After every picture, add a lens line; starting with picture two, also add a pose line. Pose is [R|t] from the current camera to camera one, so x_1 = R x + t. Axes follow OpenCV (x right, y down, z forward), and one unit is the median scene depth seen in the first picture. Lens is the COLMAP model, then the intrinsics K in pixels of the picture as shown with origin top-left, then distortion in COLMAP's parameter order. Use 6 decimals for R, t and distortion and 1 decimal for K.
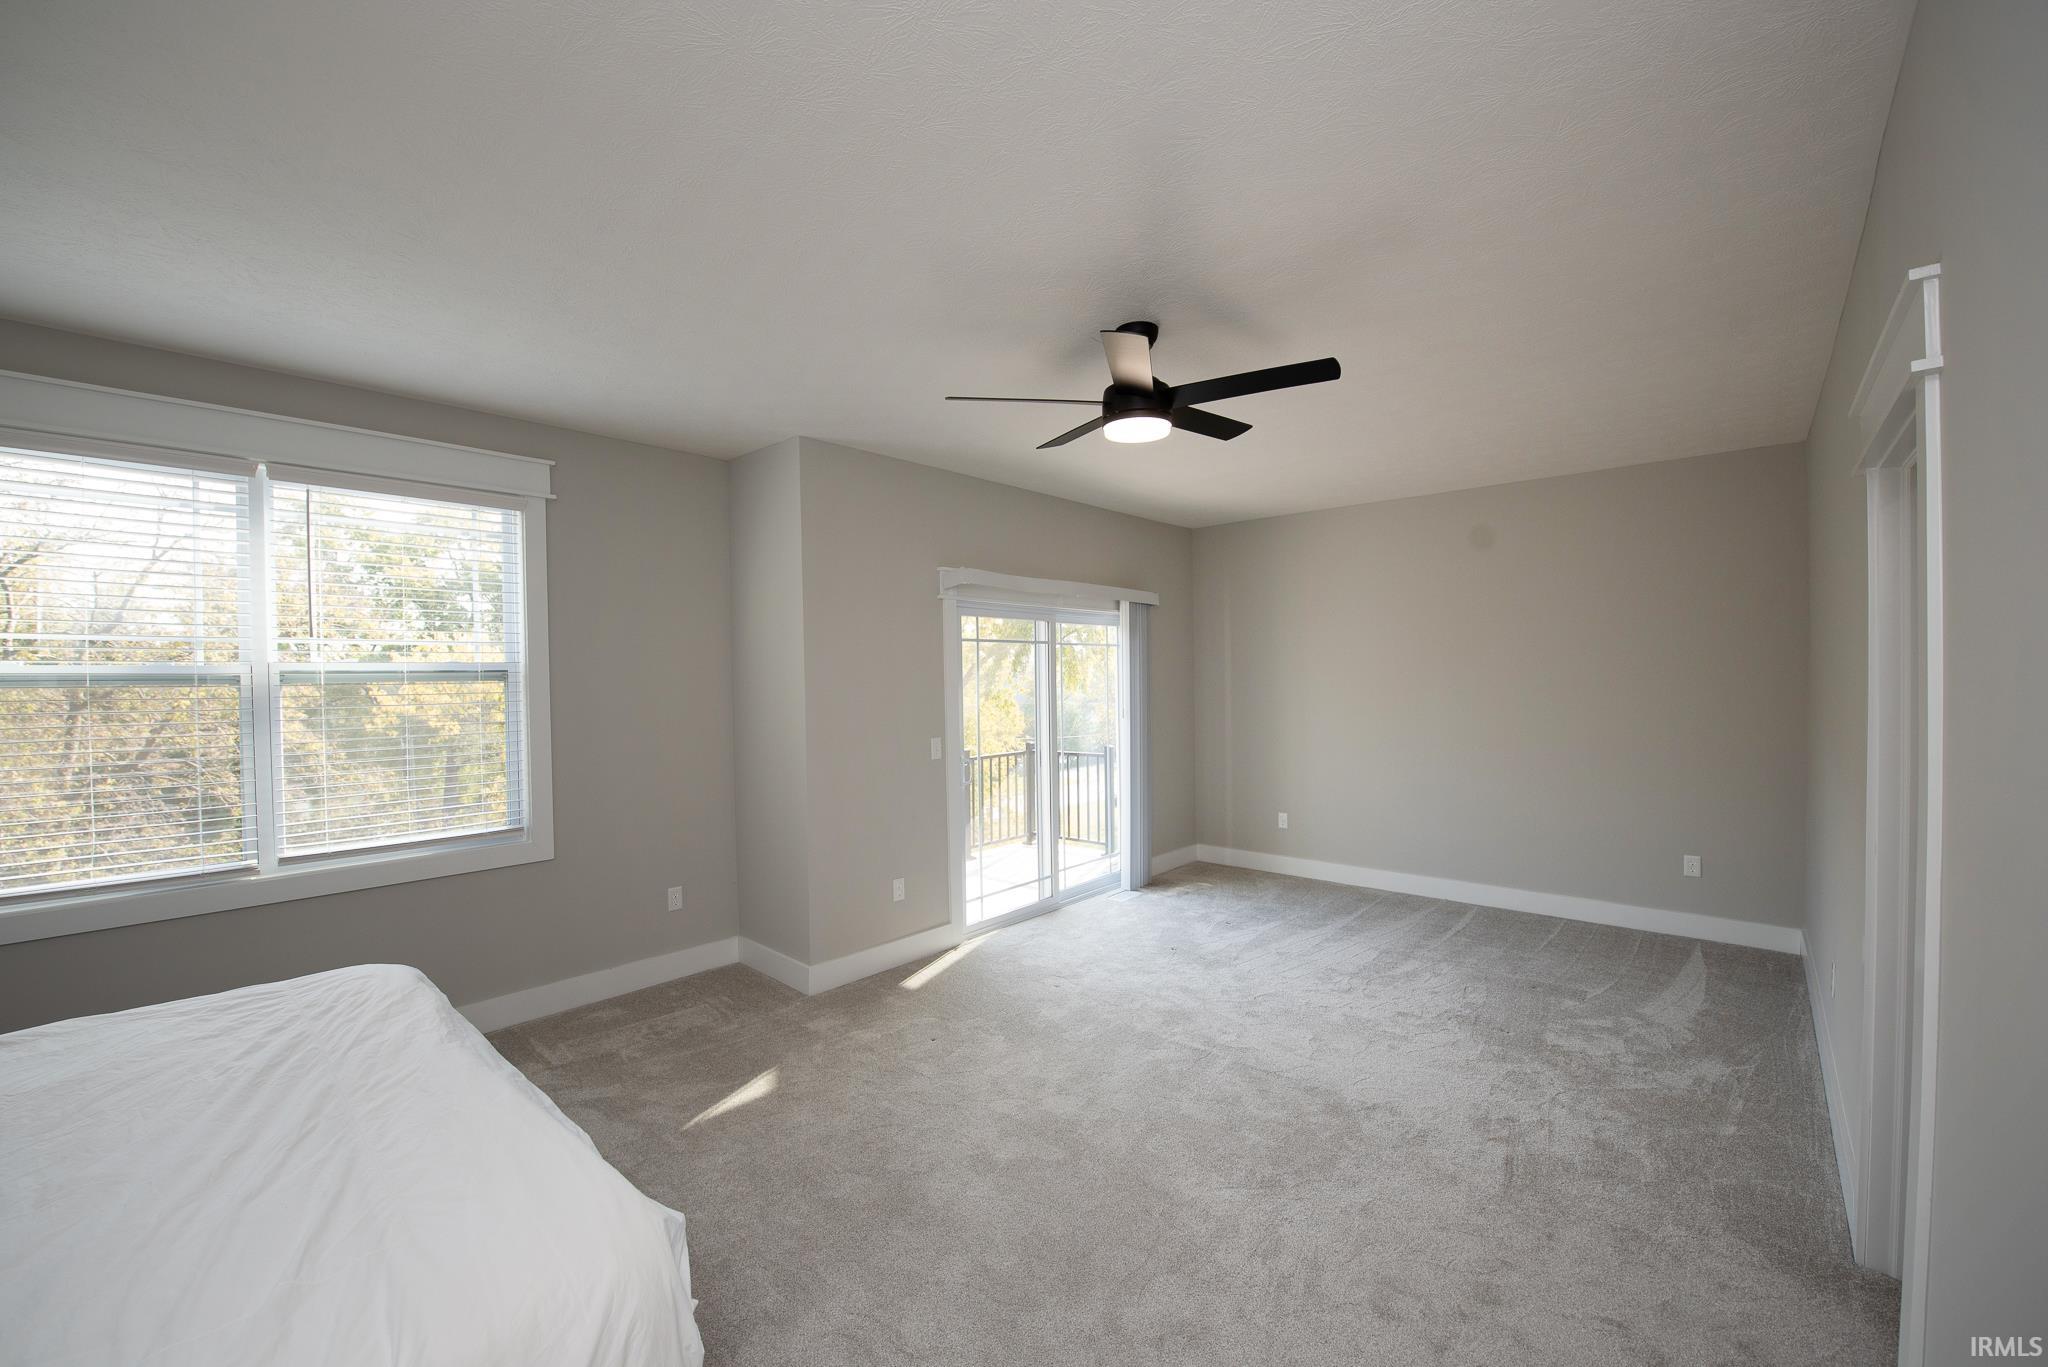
lens RADIAL K [[814.6, 0, 1021.1], [0, 814.6, 680.2], [0, 0, 1]] dist [-0.013521, -0.000922]
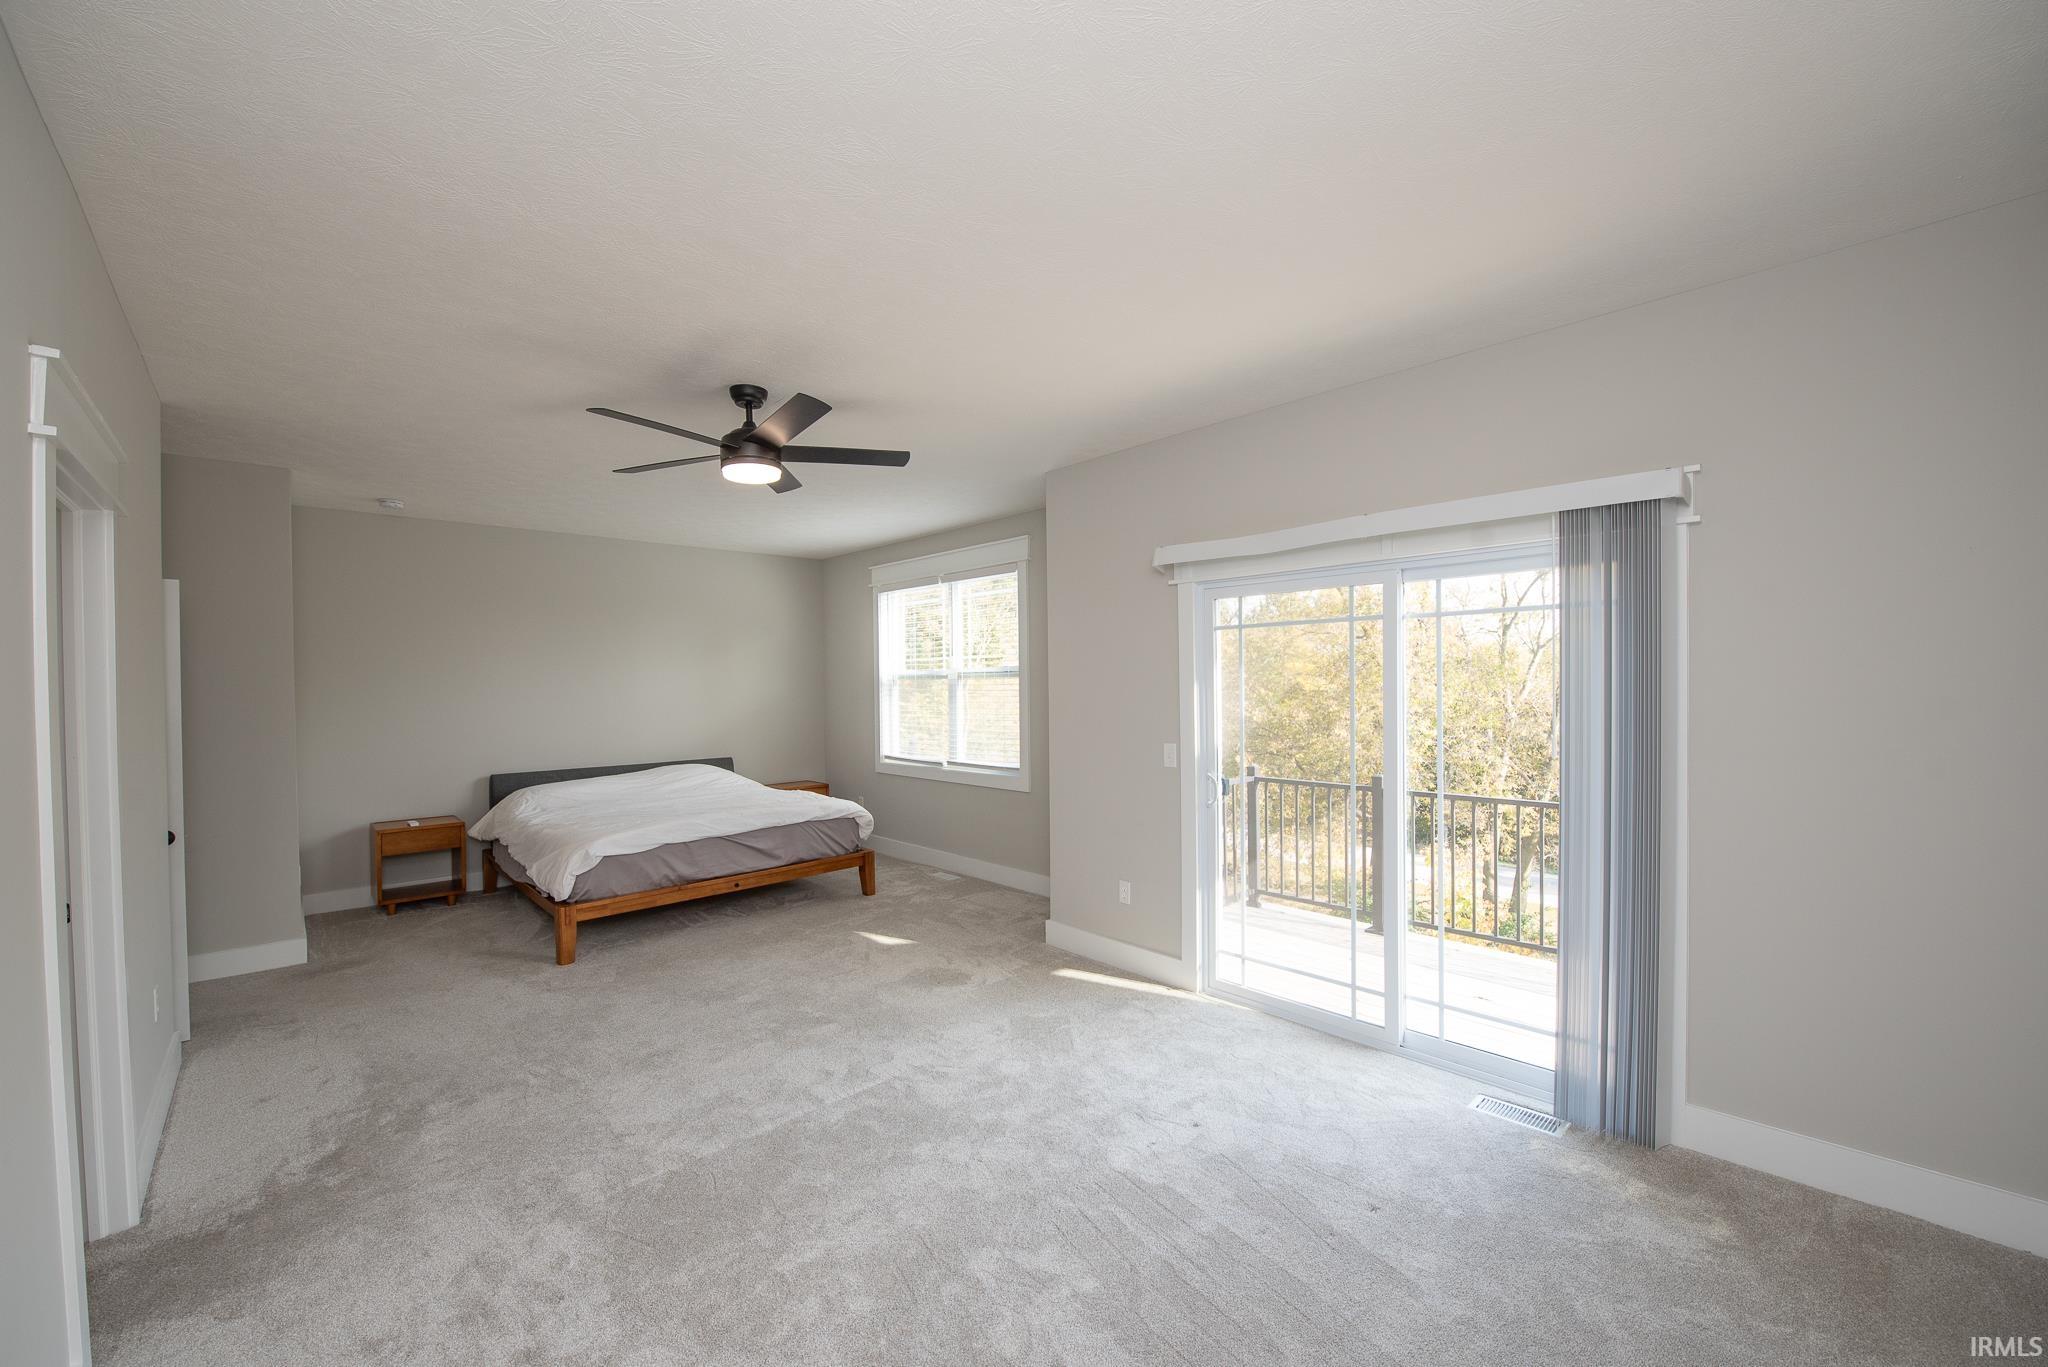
lens RADIAL K [[814.6, 0, 1028.8], [0, 814.6, 686.5], [0, 0, 1]] dist [-0.013521, -0.000922]
pose [[-0.091457, 0.018142, -0.995644, 0.974161], [0.007579, 0.999818, 0.017522, -0.008823], [0.995780, -0.005944, -0.091578, 1.148274]]
